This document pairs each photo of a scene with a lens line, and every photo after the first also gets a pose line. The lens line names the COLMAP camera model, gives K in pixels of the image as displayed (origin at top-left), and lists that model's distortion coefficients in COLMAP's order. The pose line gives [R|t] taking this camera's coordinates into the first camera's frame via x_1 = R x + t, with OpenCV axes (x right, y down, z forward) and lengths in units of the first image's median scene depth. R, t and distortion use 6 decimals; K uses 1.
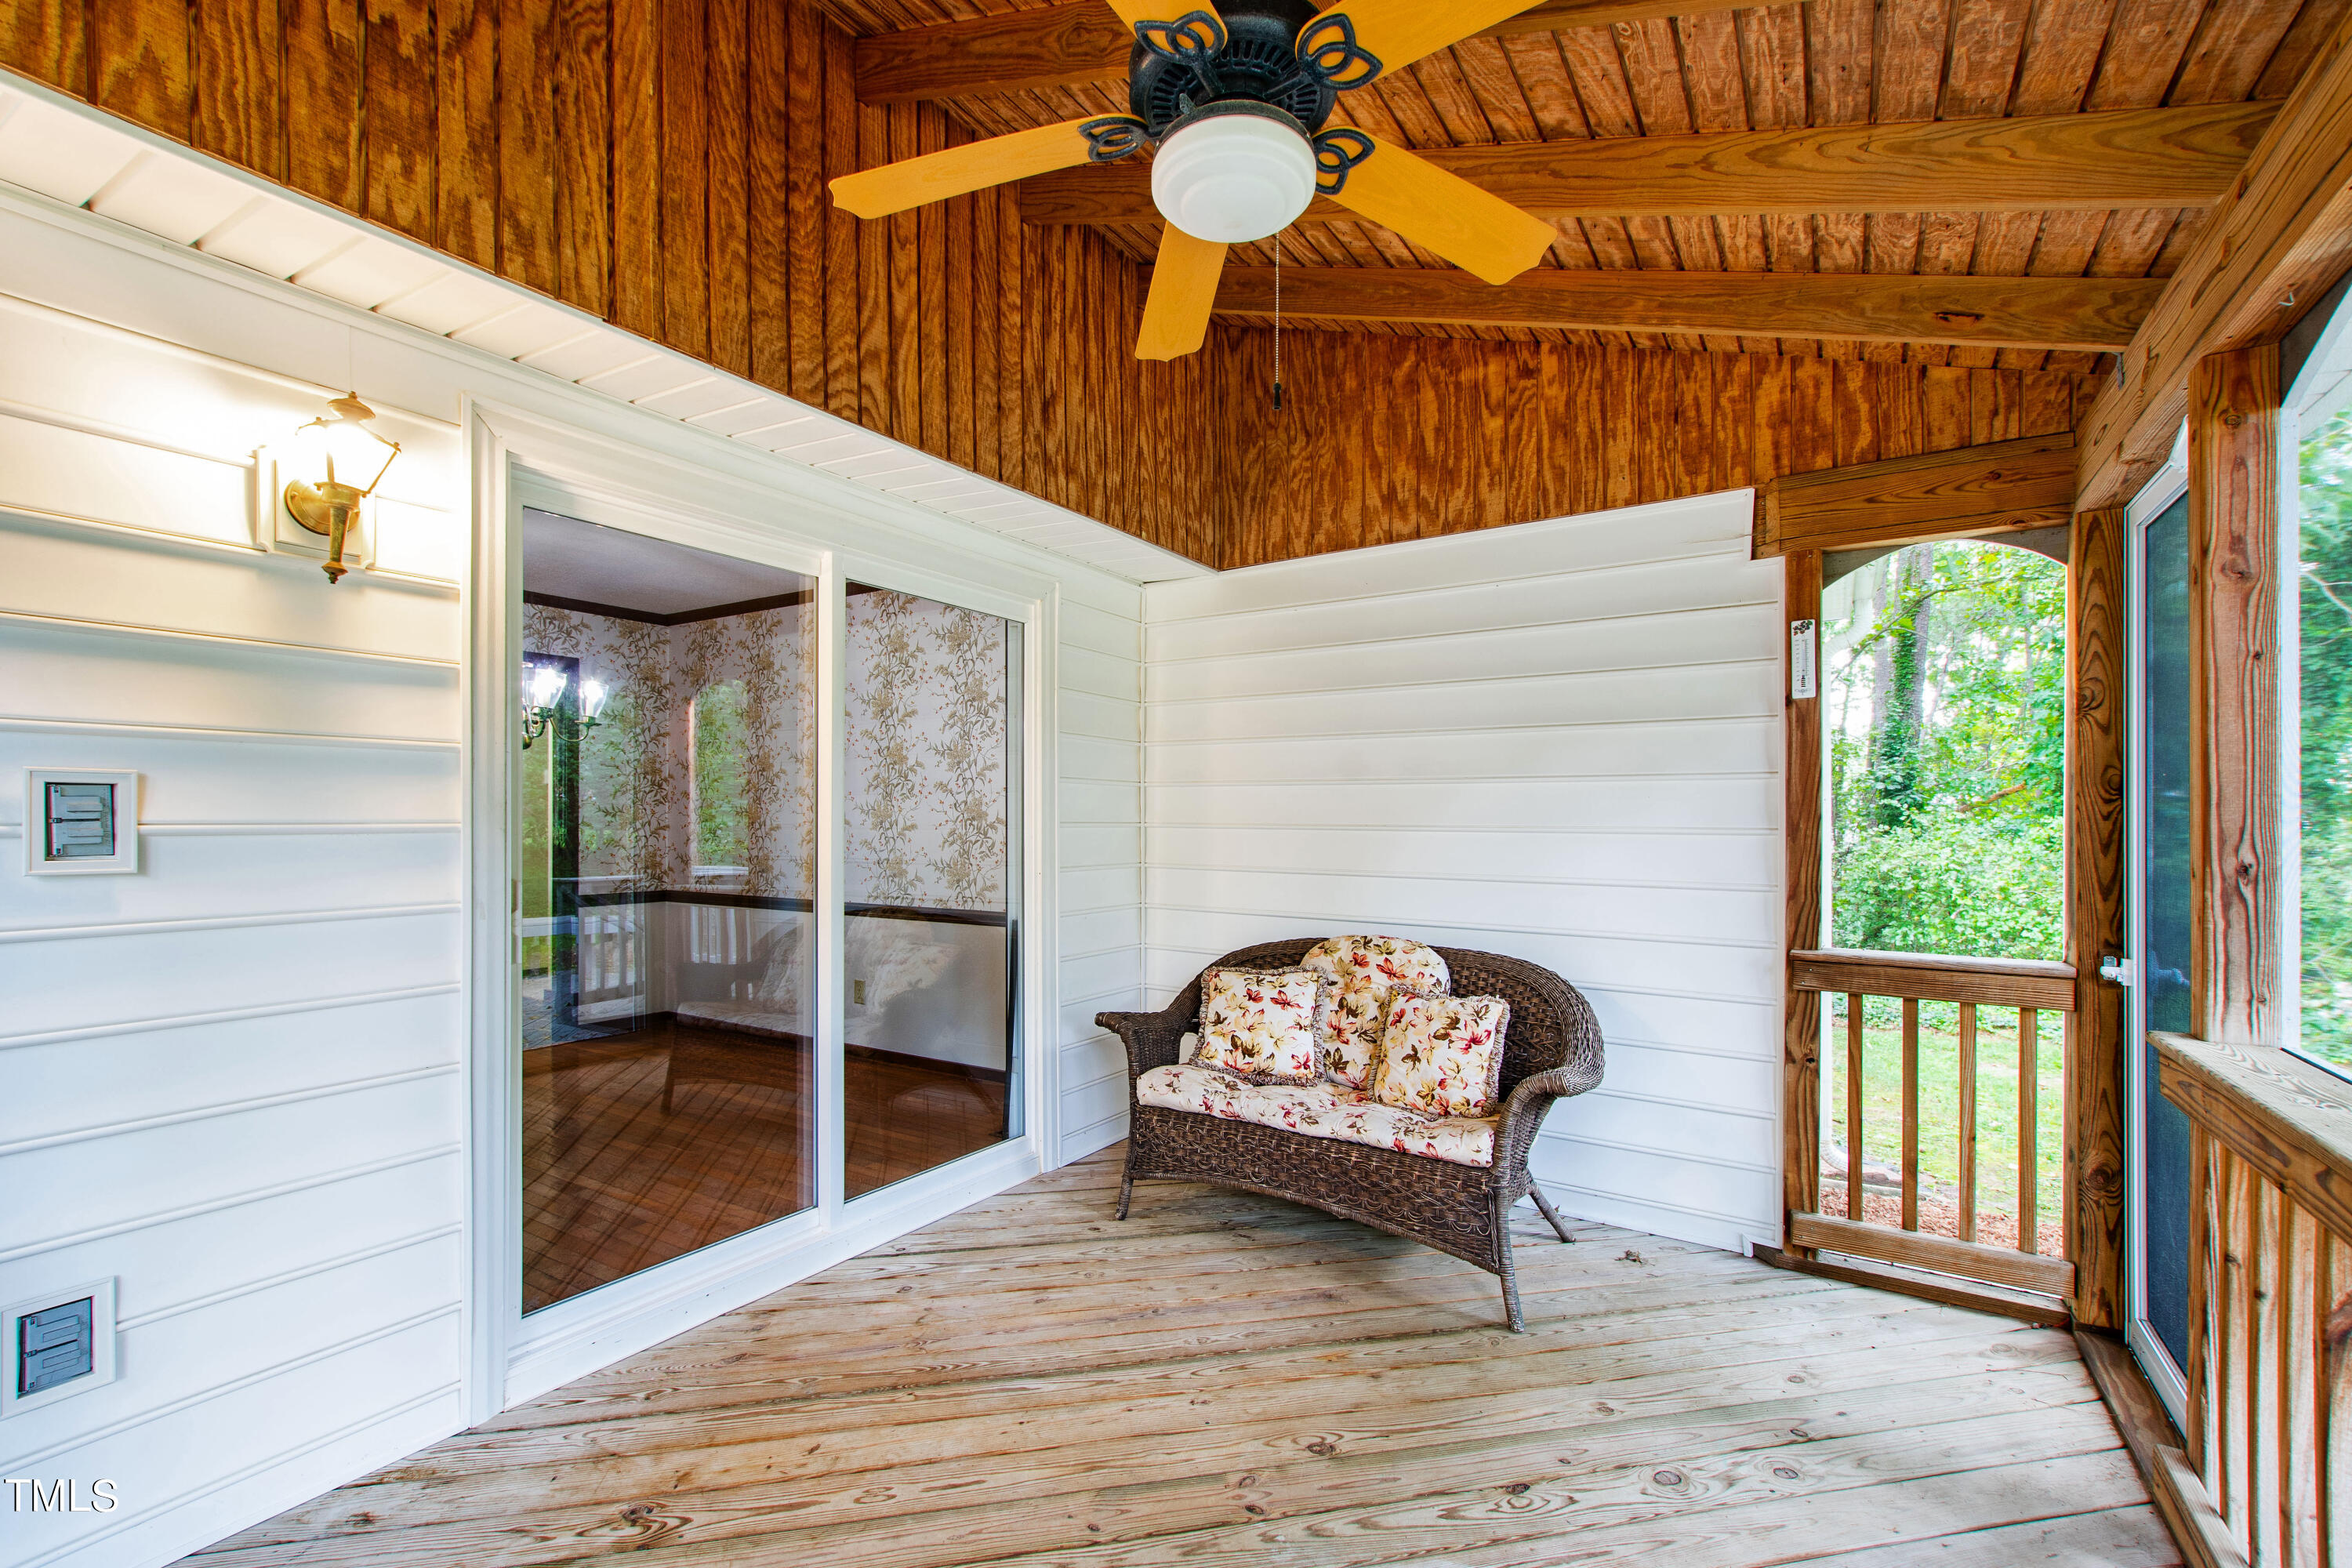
lens RADIAL K [[1016.2, 0, 1177.4], [0, 1016.2, 821.3], [0, 0, 1]] dist [0.003945, -0.002168]
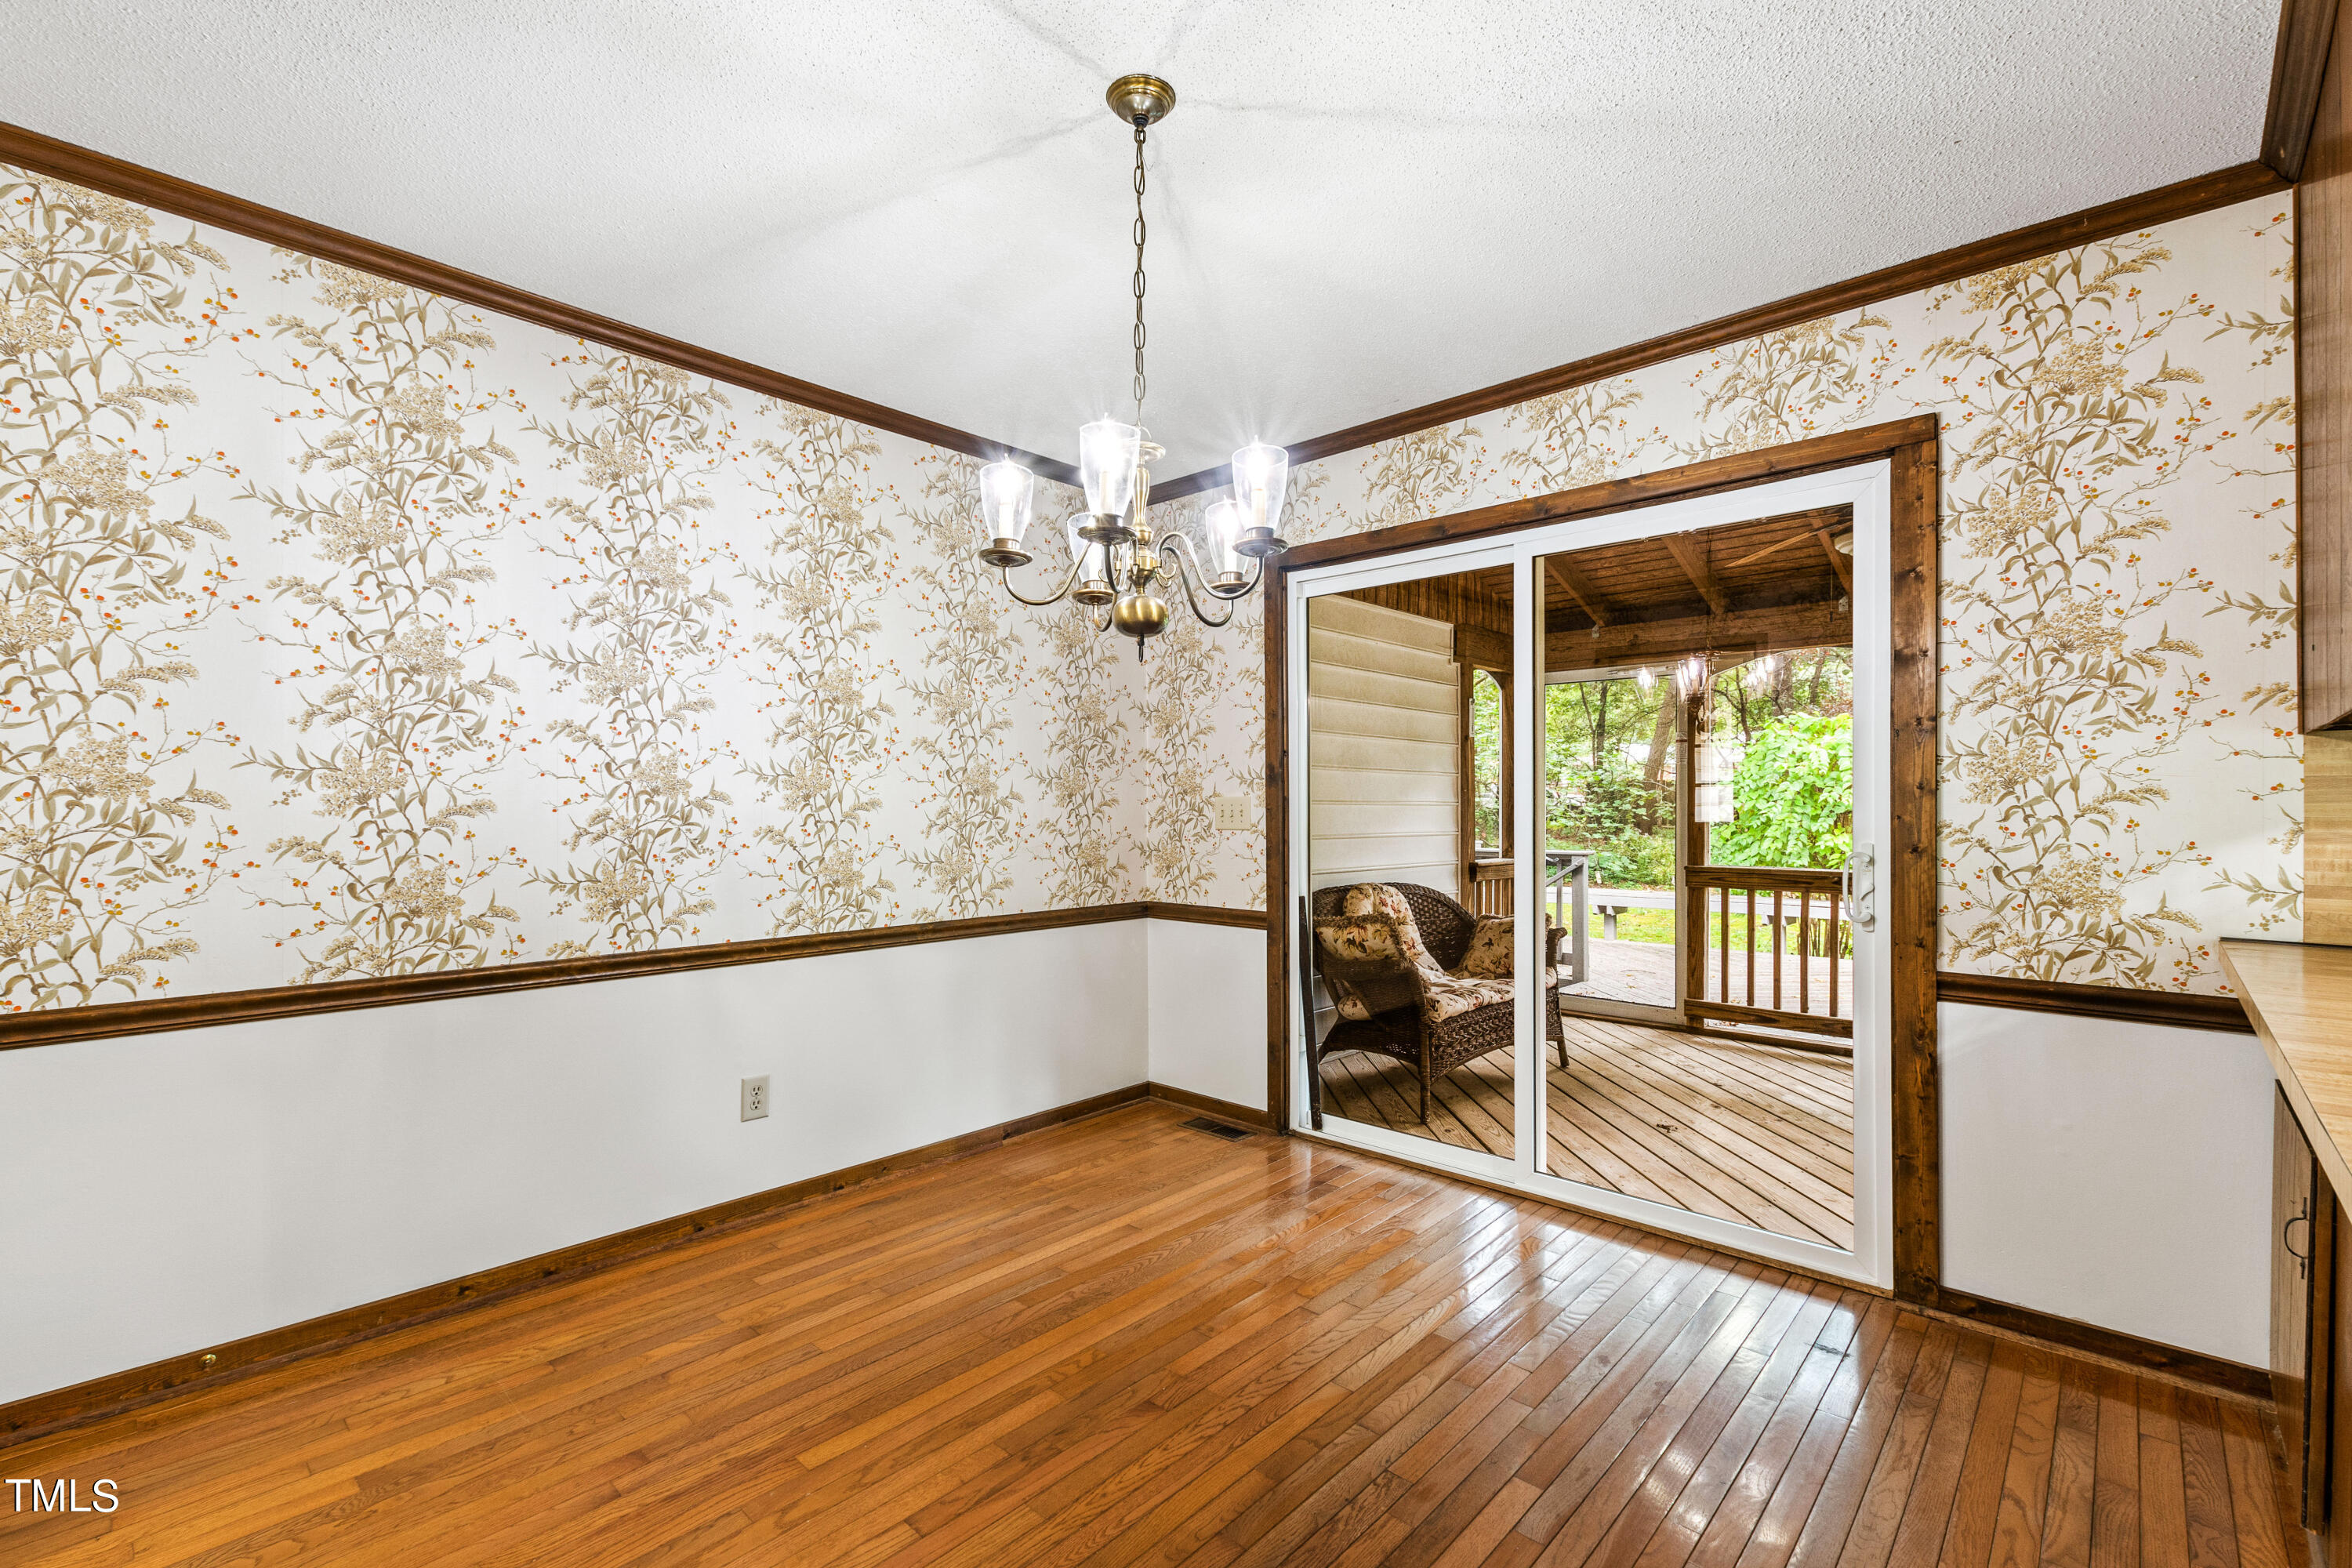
lens RADIAL K [[1016.2, 0, 1177.2], [0, 1016.2, 798.5], [0, 0, 1]] dist [0.003945, -0.002168]
pose [[0.200259, -0.000253, 0.979743, -0.998015], [-0.002800, 0.999996, 0.000831, 0.000802], [-0.979739, -0.002910, 0.200257, 0.802126]]
